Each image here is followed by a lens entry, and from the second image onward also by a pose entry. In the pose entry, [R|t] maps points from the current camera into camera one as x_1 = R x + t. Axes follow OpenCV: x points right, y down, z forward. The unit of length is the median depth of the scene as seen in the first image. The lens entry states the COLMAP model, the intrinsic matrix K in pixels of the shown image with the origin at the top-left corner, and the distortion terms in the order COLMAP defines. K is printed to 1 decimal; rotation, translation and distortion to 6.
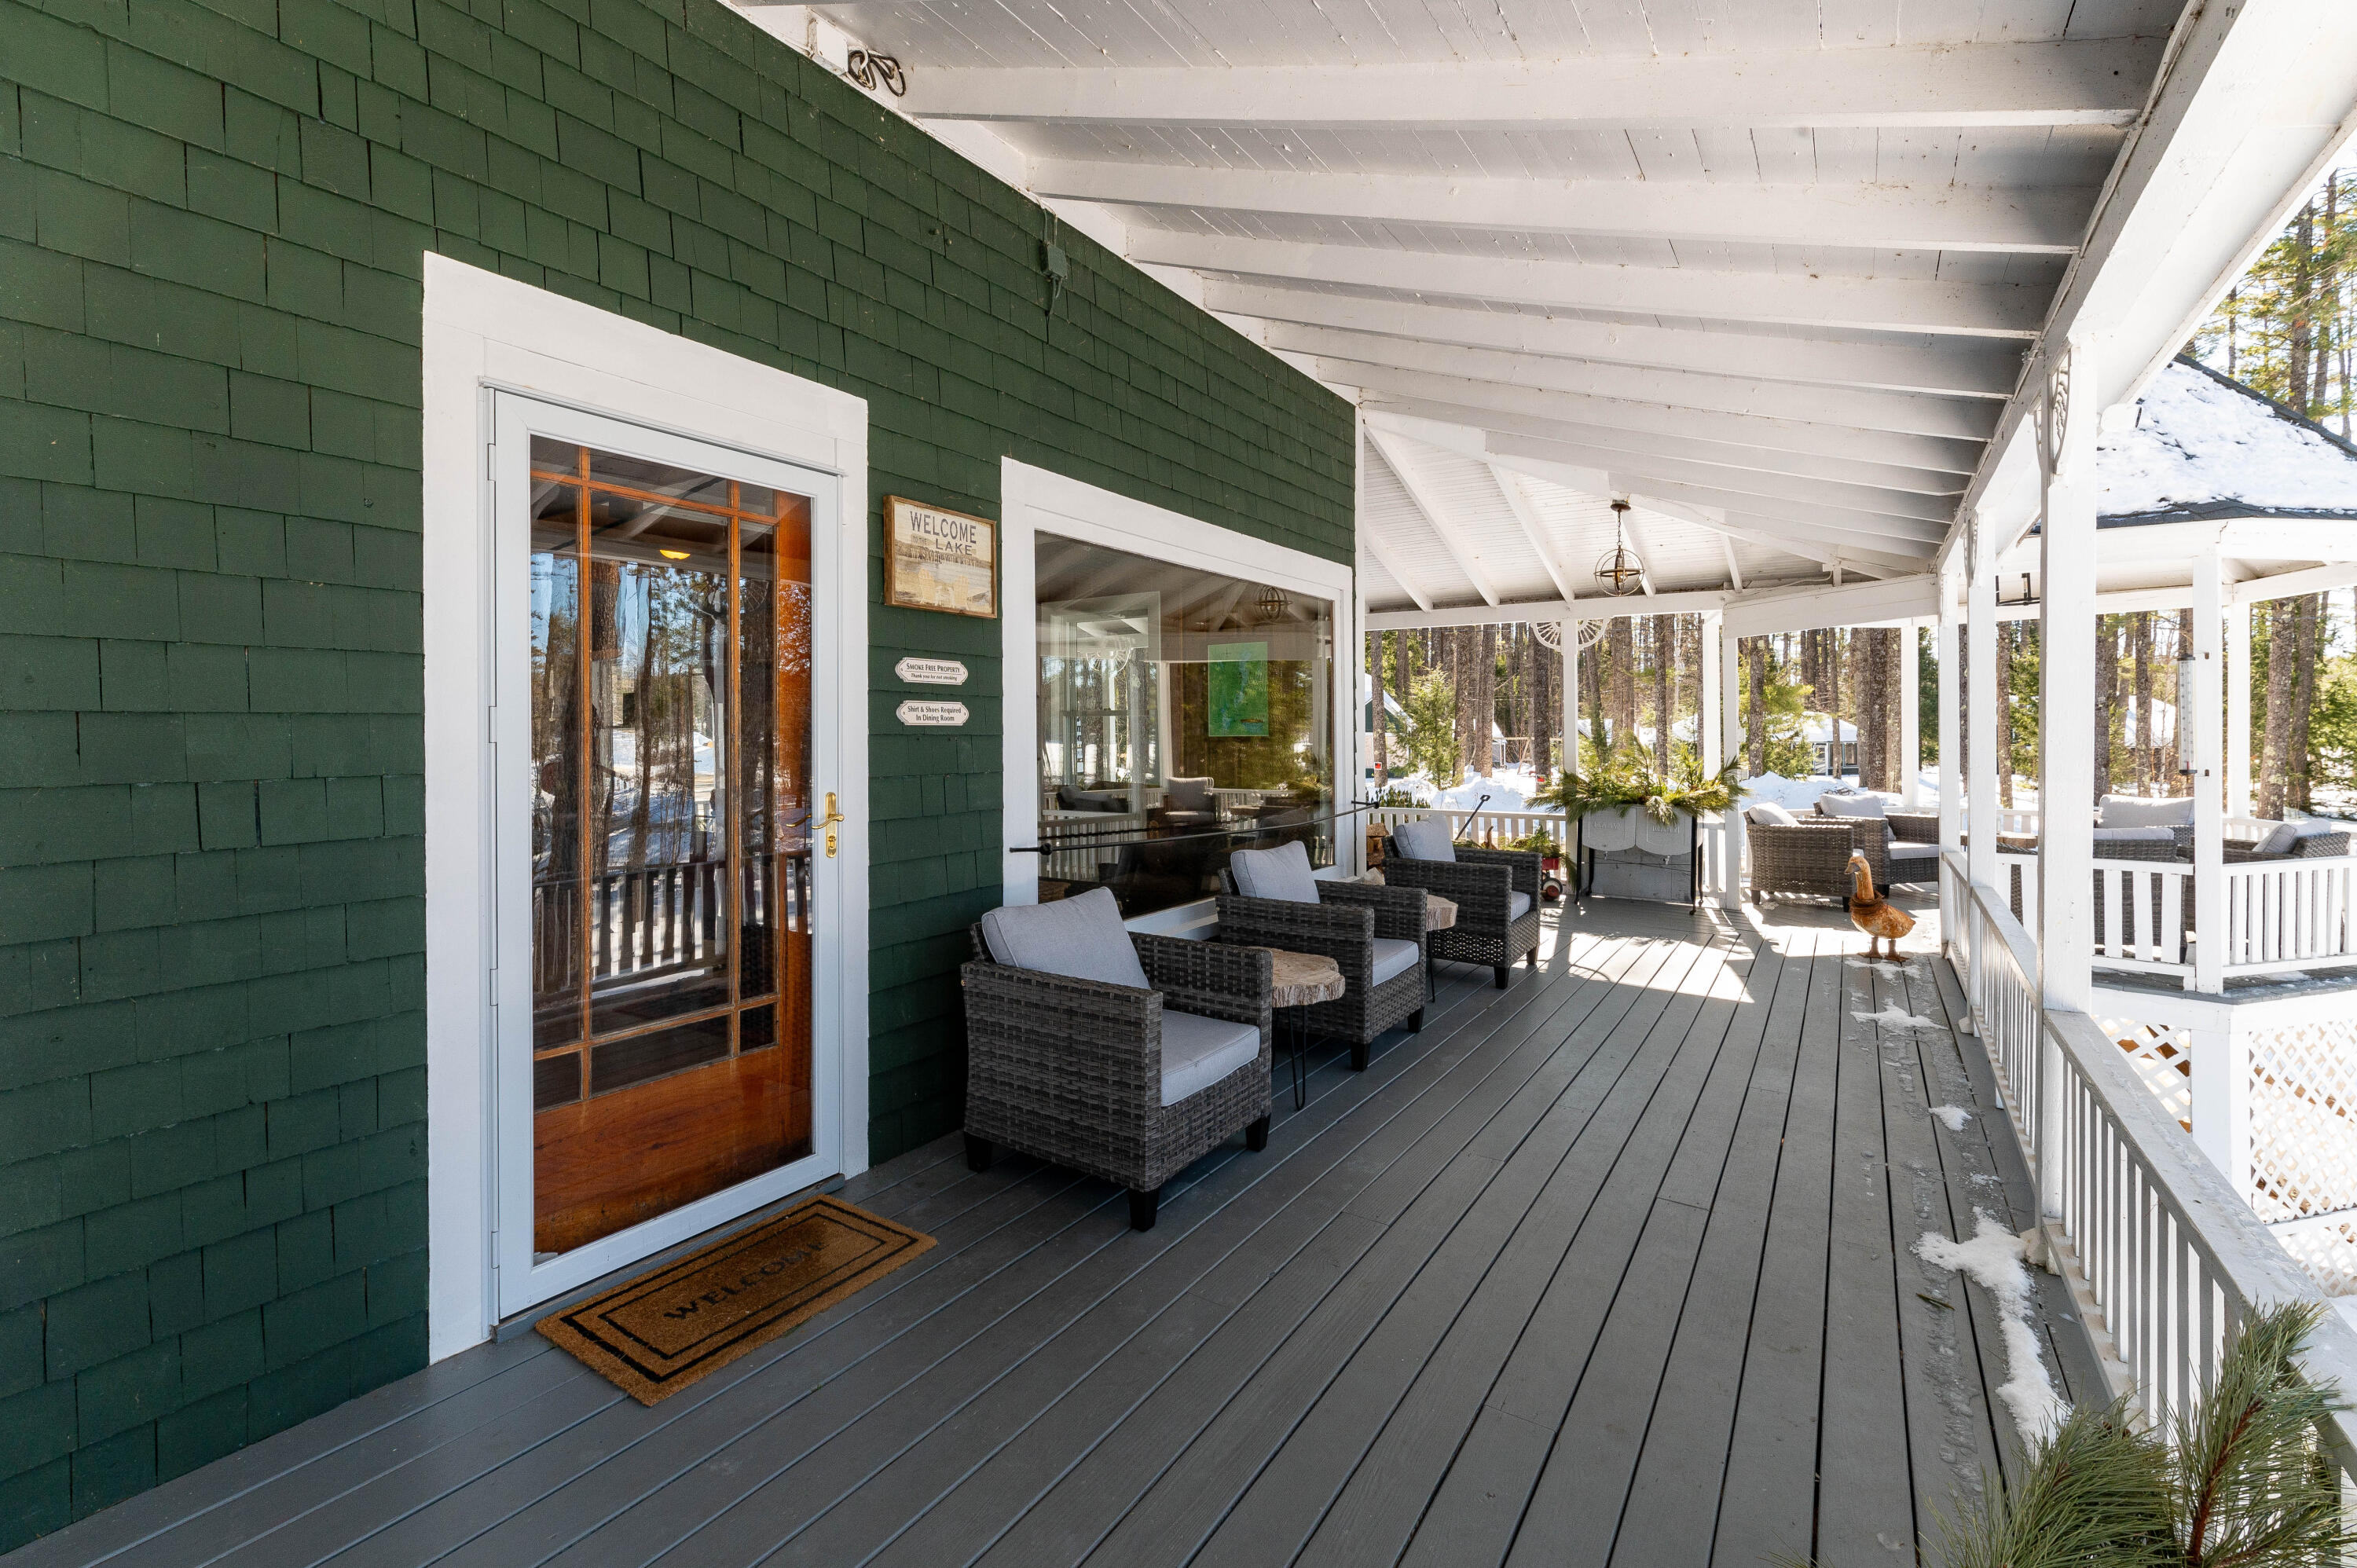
lens RADIAL K [[1053.1, 0, 1184.7], [0, 1053.1, 734.4], [0, 0, 1]] dist [-0.000109, 0.000024]
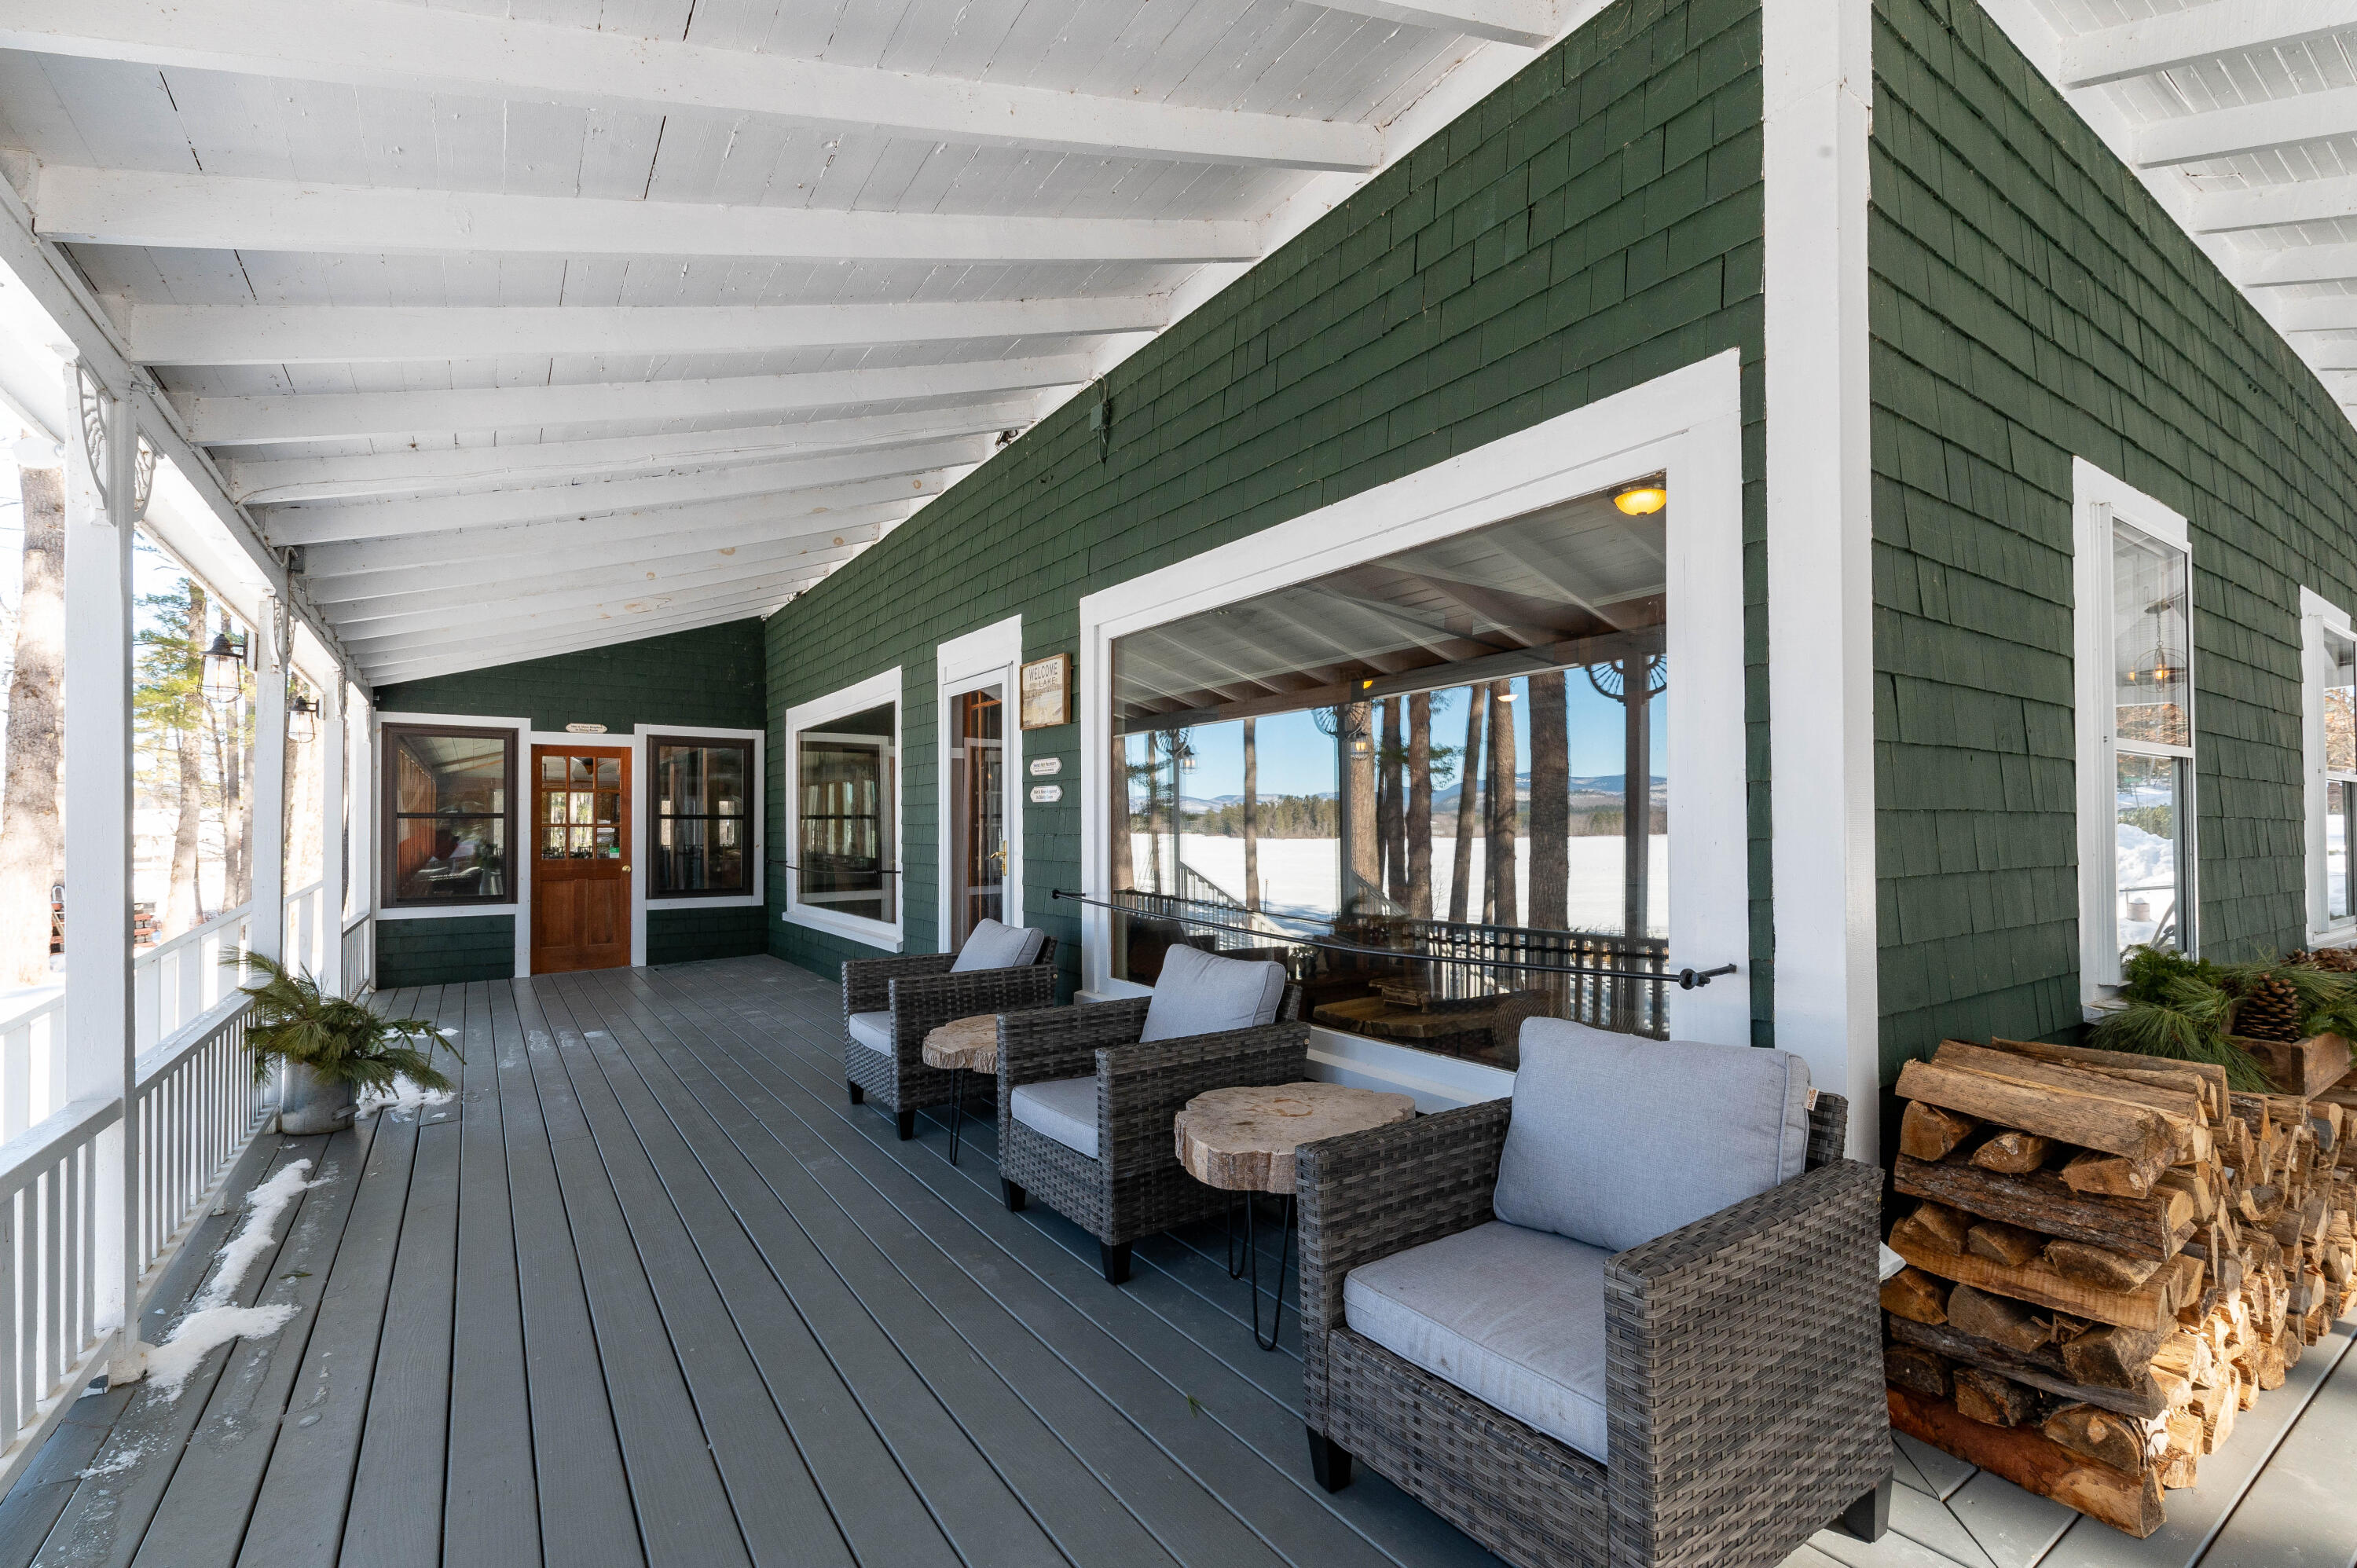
lens RADIAL K [[996.6, 0, 1197.5], [0, 996.6, 817.4], [0, 0, 1]] dist [0.001118, 0.000262]
pose [[-0.369494, -0.008743, -0.929192, 1.032773], [-0.003164, 0.999962, -0.008150, 0.025265], [0.929228, -0.000071, -0.369508, 1.755378]]
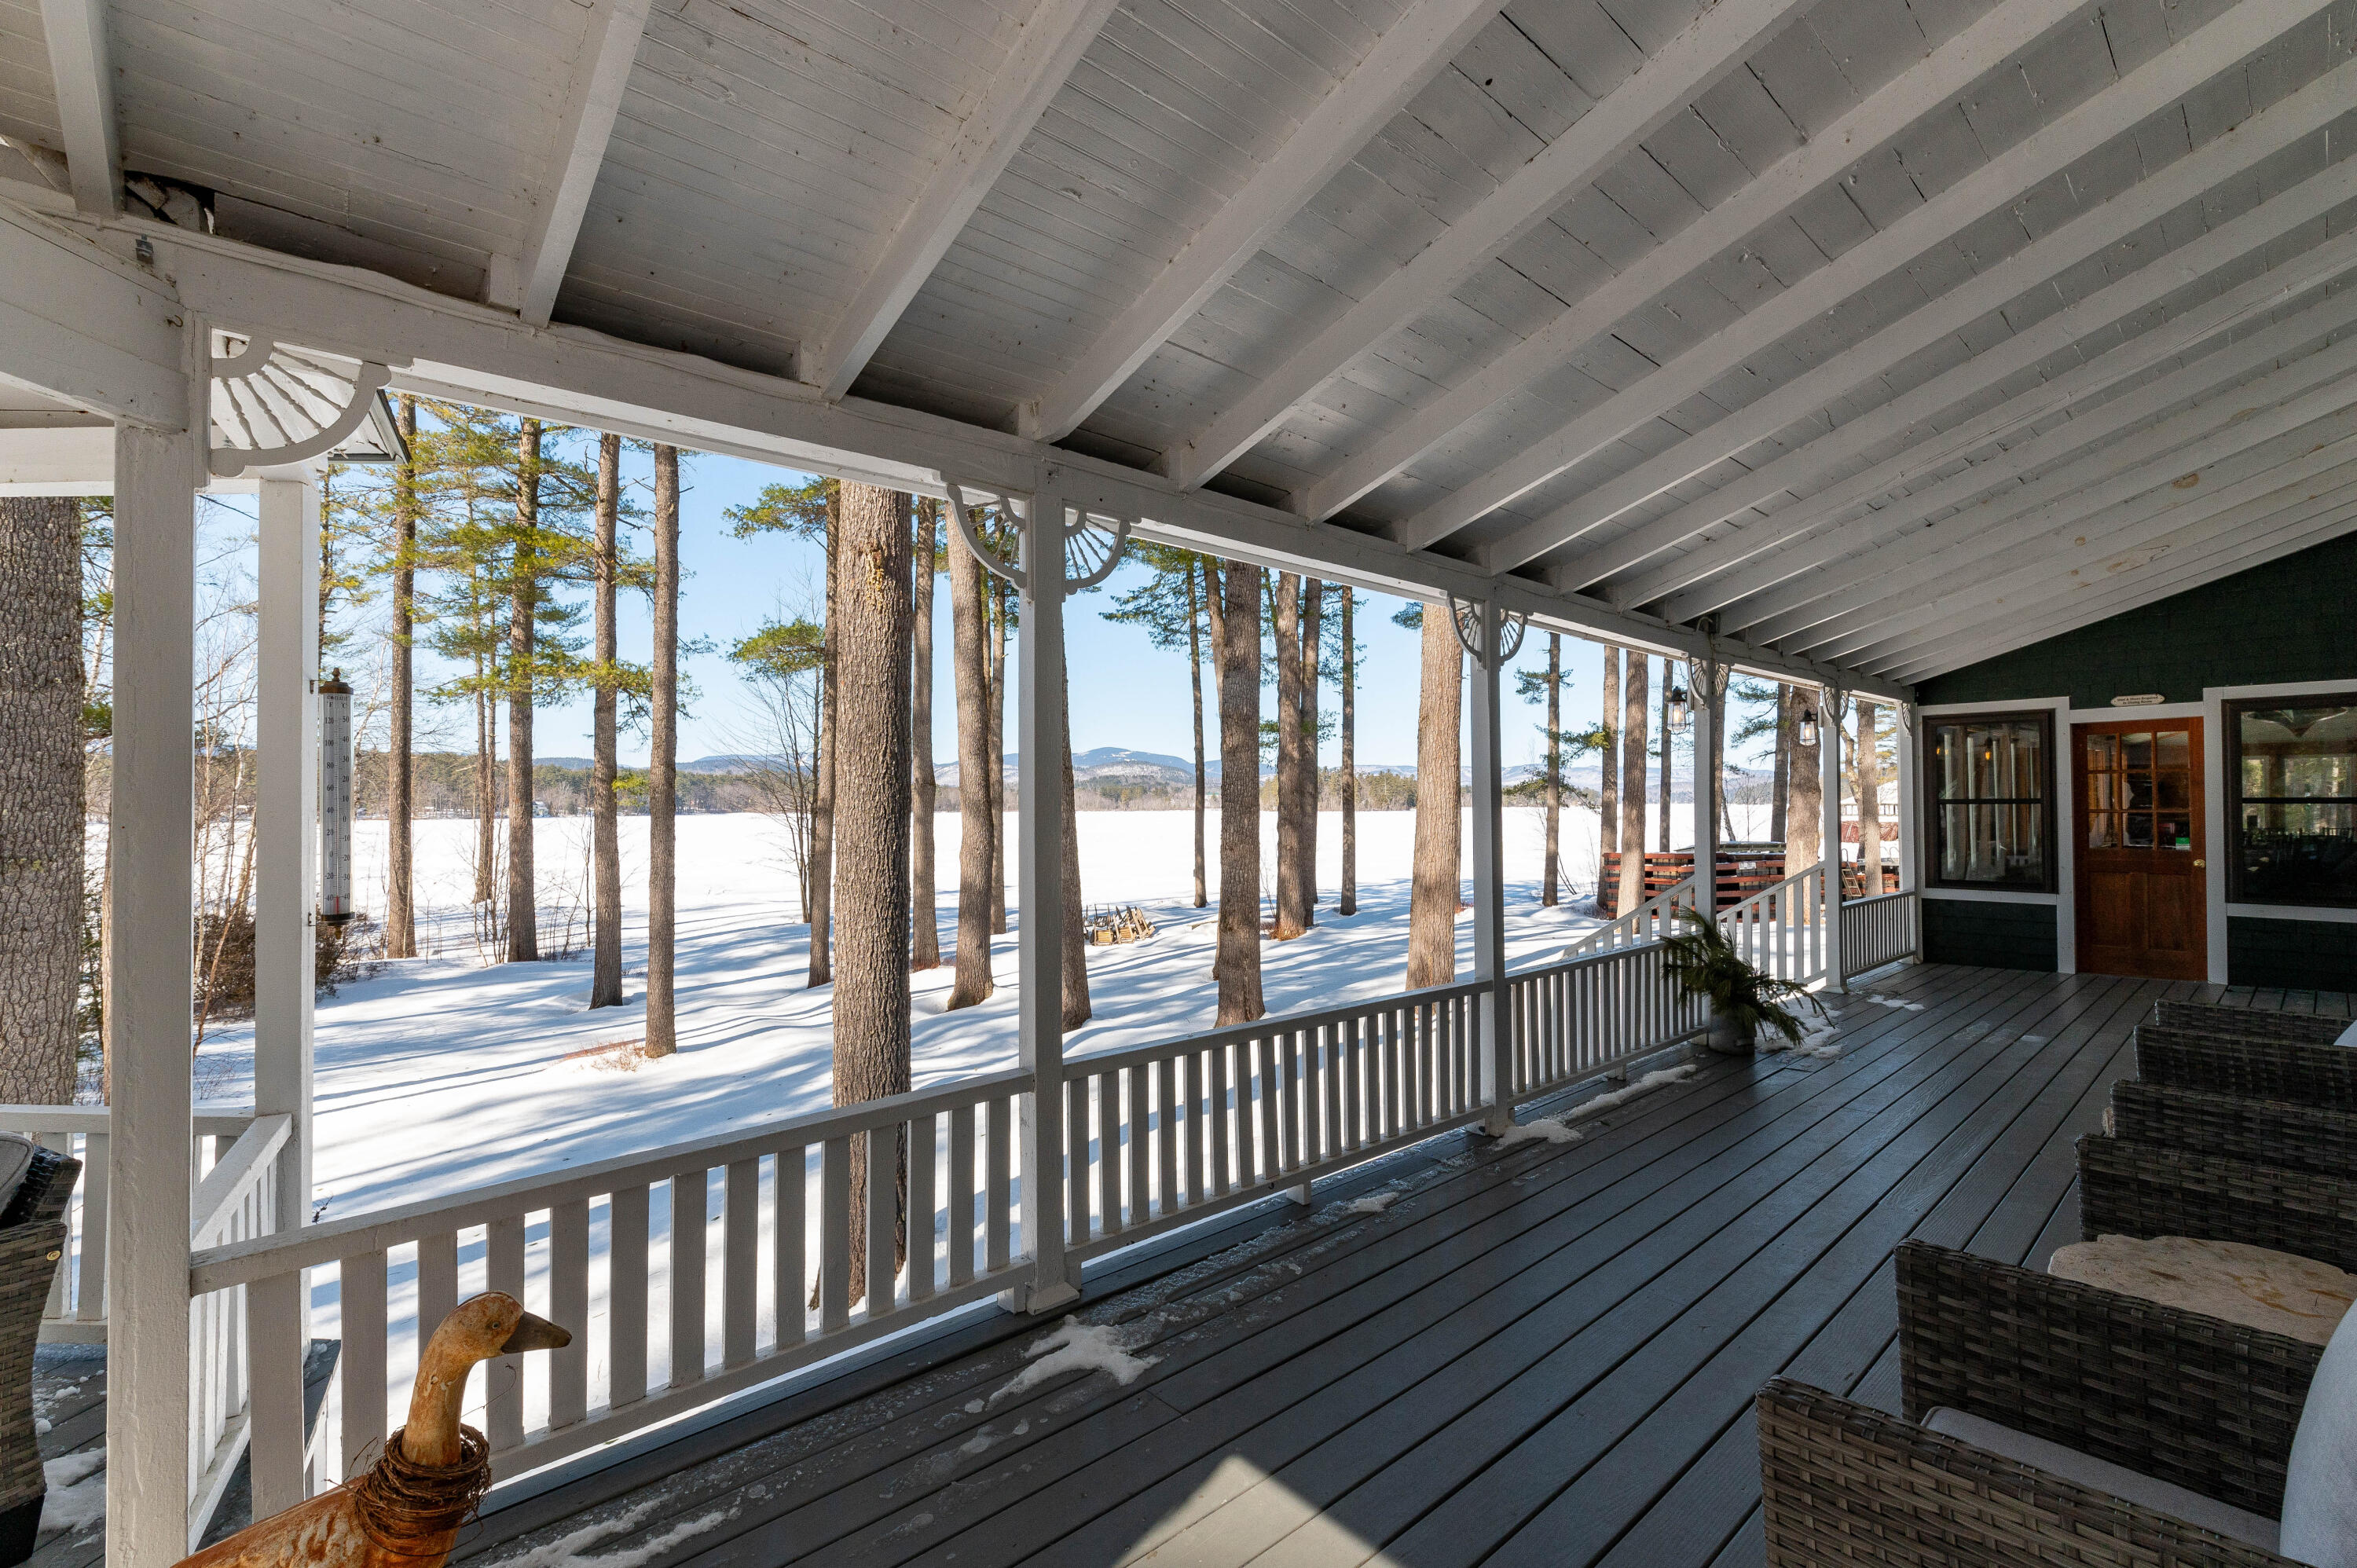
lens RADIAL K [[1055.2, 0, 1178.5], [0, 1055.2, 784.0], [0, 0, 1]] dist [-0.000133, -0.000089]
pose [[-0.966677, 0.011372, 0.255746, 0.710230], [0.008211, 0.999876, -0.013424, -0.017374], [-0.255867, -0.010876, -0.966651, 2.199142]]
